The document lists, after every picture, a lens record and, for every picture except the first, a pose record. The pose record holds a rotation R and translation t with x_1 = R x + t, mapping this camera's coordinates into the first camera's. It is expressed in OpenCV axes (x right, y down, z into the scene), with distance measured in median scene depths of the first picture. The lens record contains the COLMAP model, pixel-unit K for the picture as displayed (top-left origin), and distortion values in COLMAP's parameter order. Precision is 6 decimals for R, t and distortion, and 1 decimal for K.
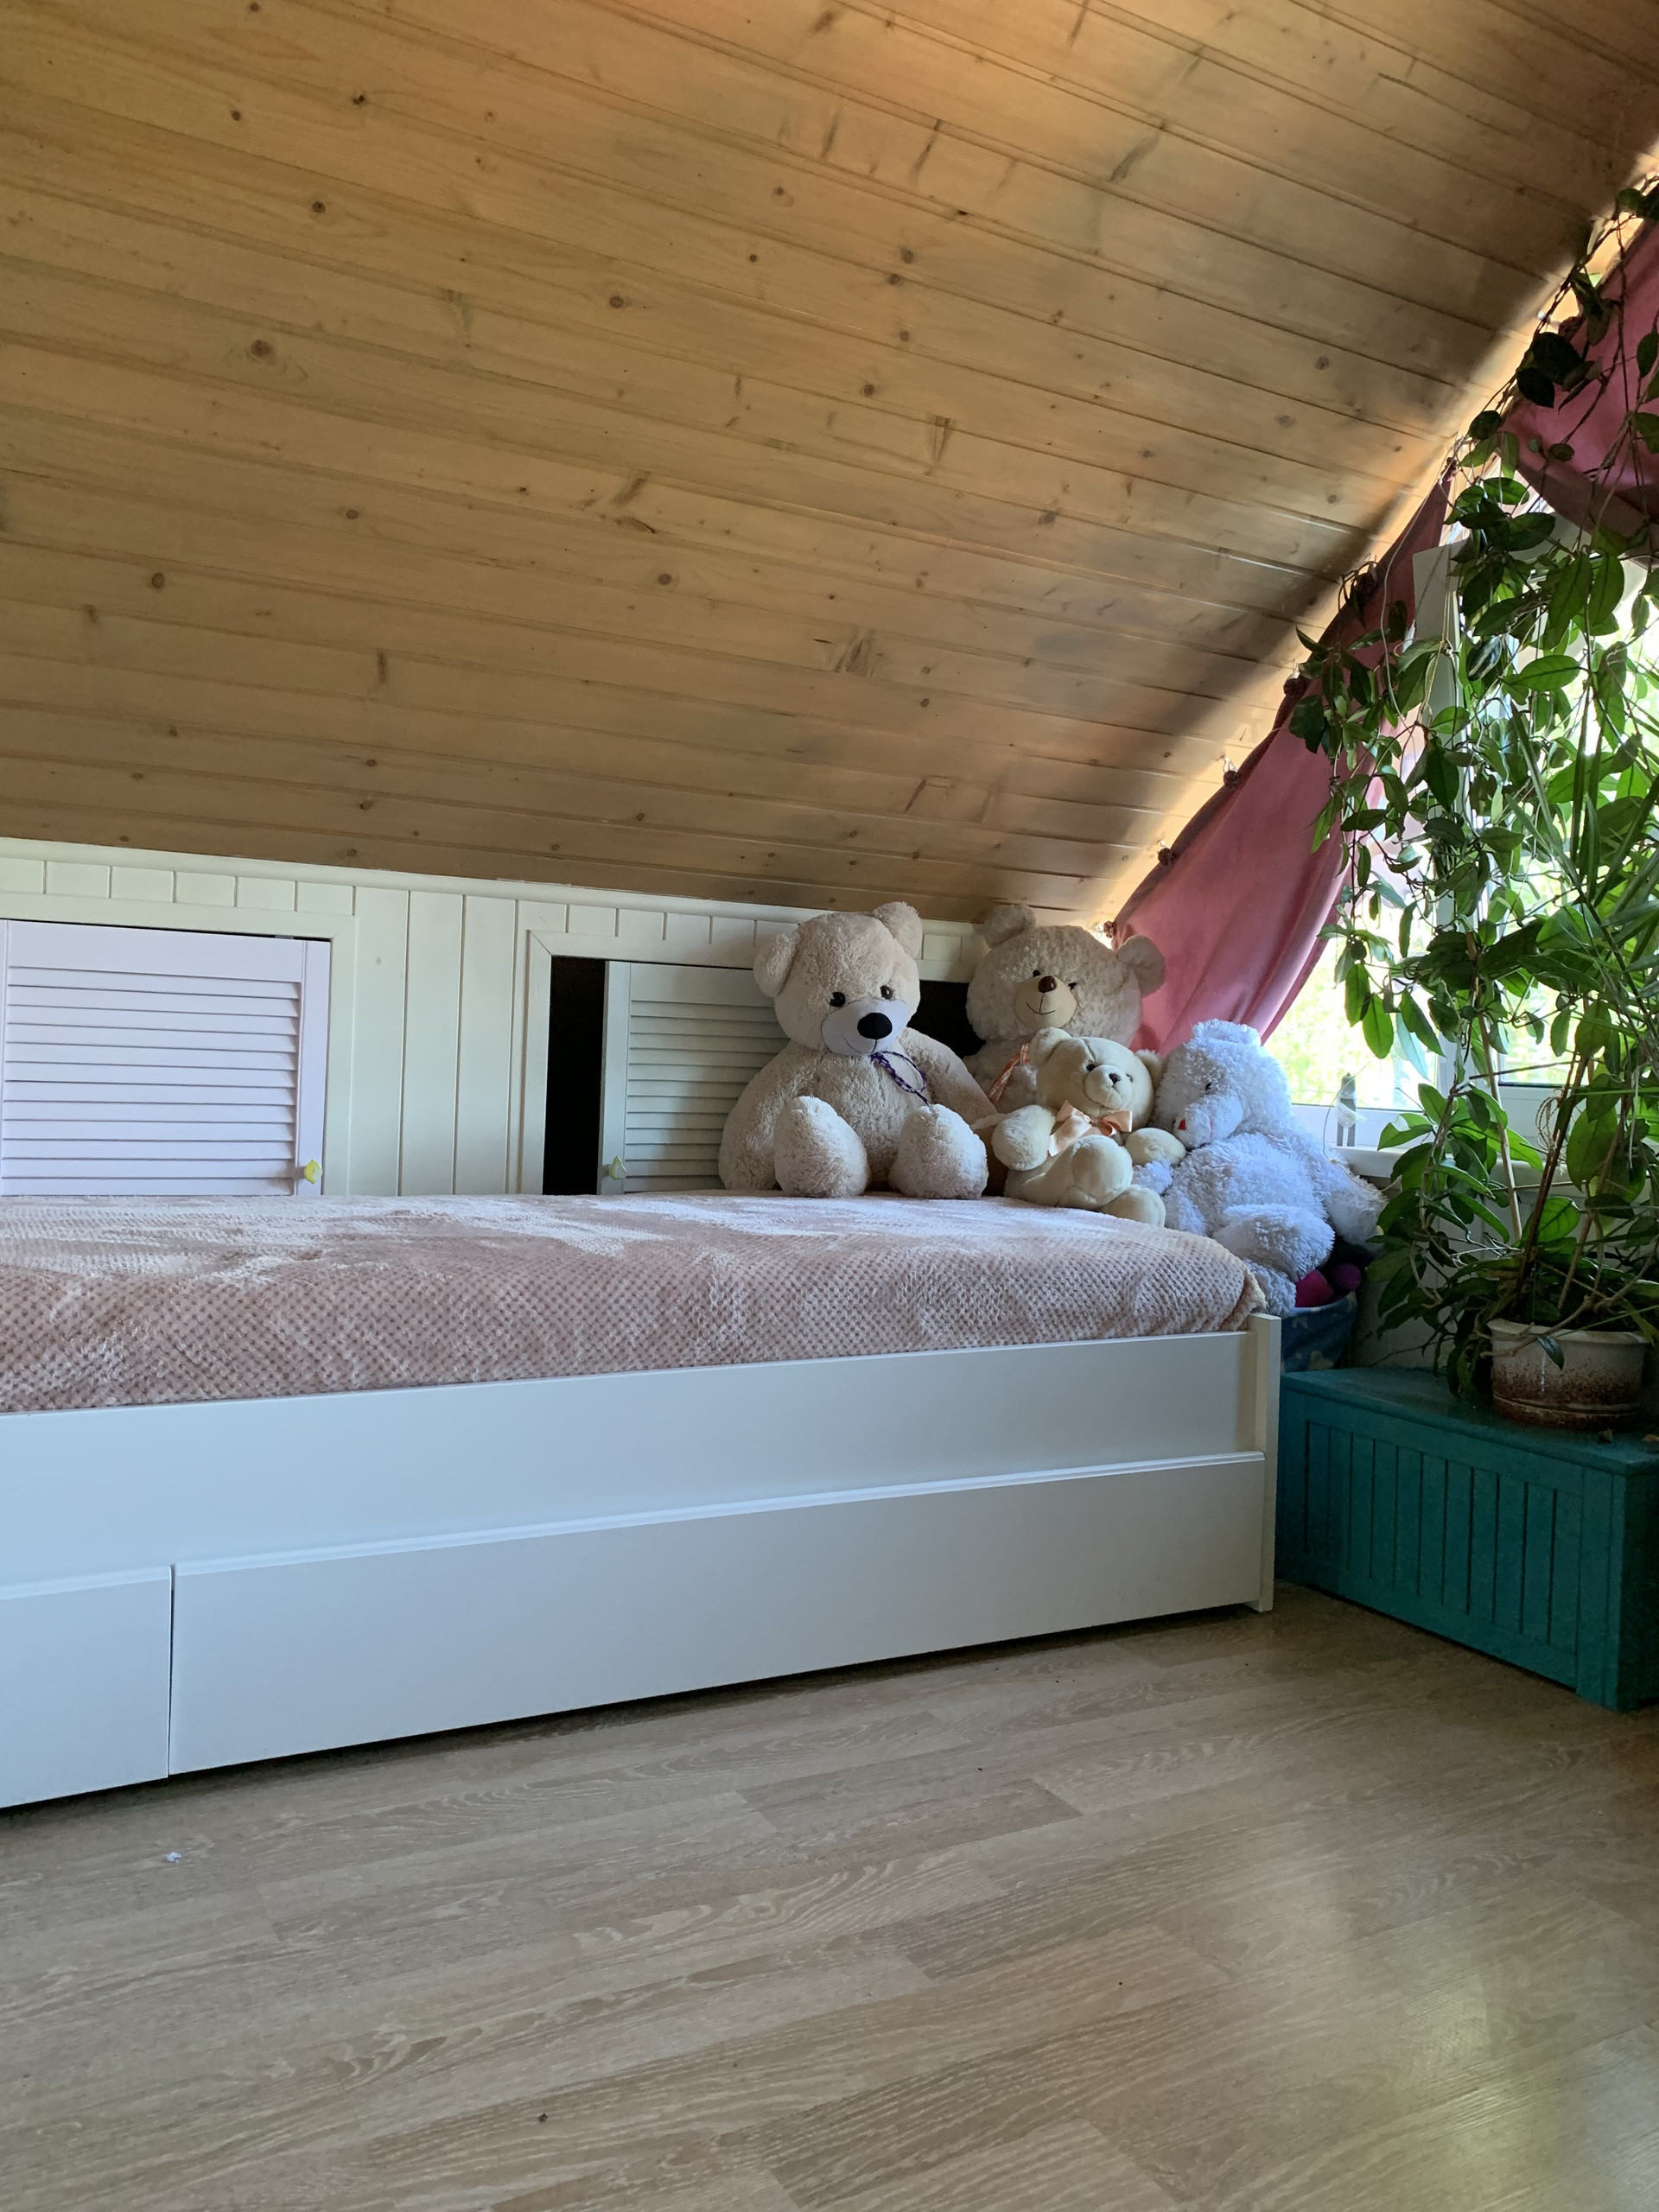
lens RADIAL K [[1698.1, 0, 829.0], [0, 1698.1, 1094.9], [0, 0, 1]] dist [0.096239, -0.116250]
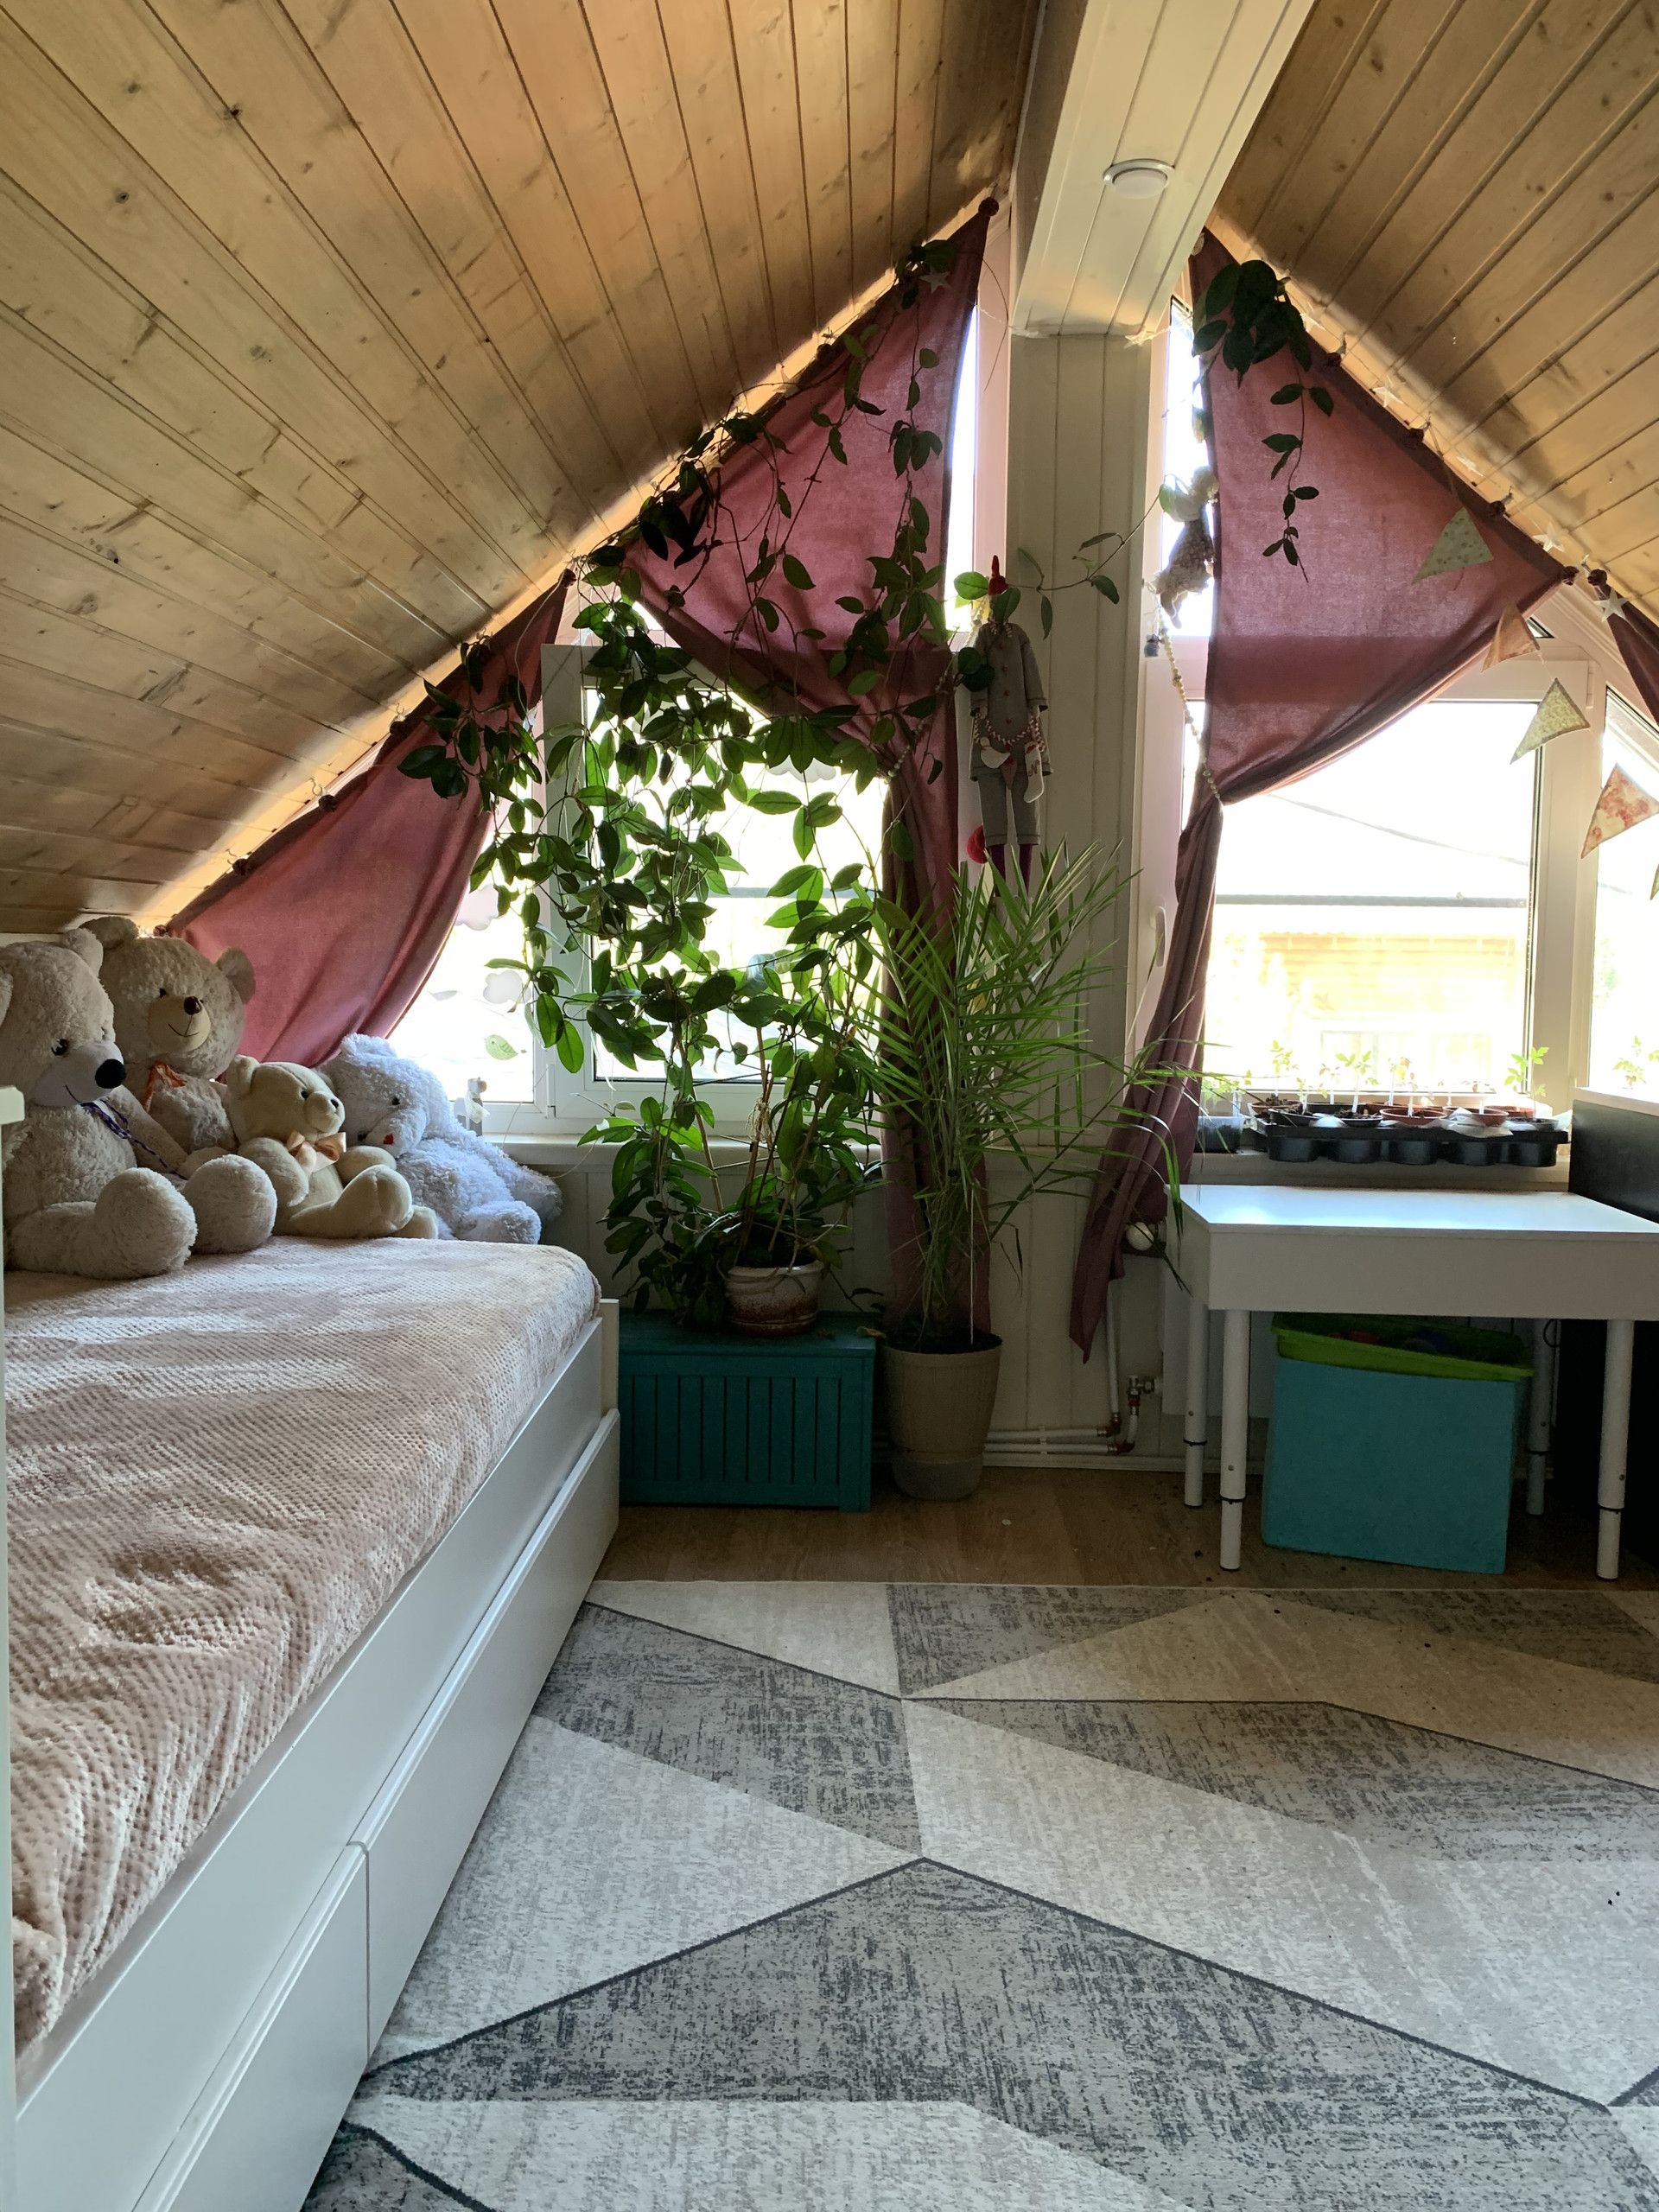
lens RADIAL K [[1698.1, 0, 829.0], [0, 1698.1, 1094.9], [0, 0, 1]] dist [0.096239, -0.116250]
pose [[0.512143, -0.107949, 0.852090, -0.611034], [0.024991, 0.993523, 0.110846, -0.132439], [-0.858537, -0.035475, 0.511523, 0.216450]]
